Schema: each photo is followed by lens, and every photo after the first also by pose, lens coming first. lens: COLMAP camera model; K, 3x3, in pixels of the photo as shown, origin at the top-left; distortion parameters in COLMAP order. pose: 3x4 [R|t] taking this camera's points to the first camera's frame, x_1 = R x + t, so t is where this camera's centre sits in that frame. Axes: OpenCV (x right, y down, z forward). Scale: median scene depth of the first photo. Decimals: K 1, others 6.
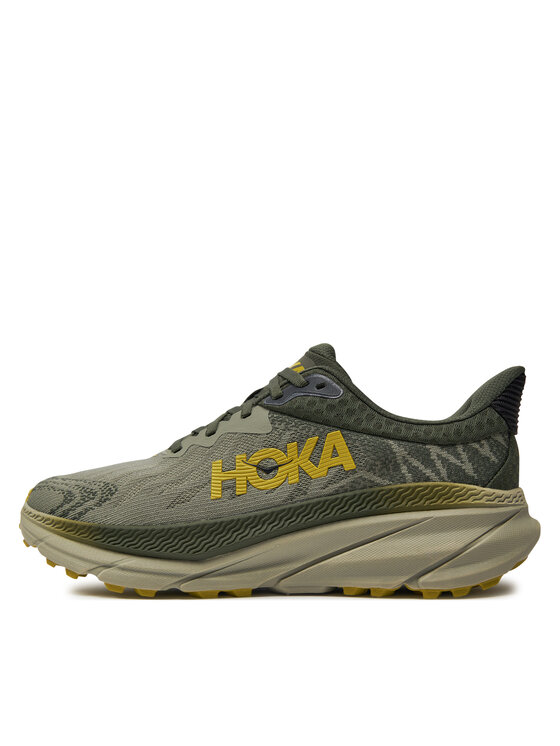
lens RADIAL K [[803.3, 0, 283.1], [0, 803.3, 373.7], [0, 0, 1]] dist [0.108035, 0.000000]
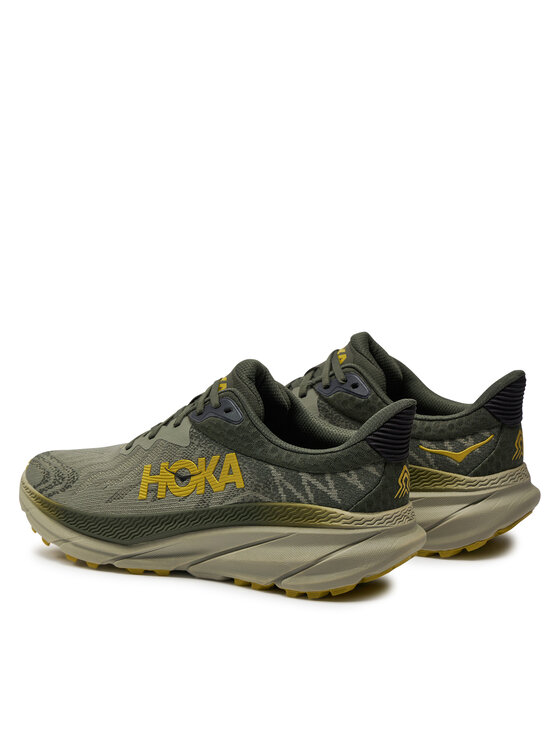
lens RADIAL K [[2190.5, 0, 280.0], [0, 2190.5, 374.6], [0, 0, 1]] dist [1.182490, 0.000000]
pose [[0.907594, 0.084473, -0.411263, 1.465618], [0.044397, 0.954748, 0.294084, -0.997895], [0.417494, -0.285168, 0.862773, -1.750023]]
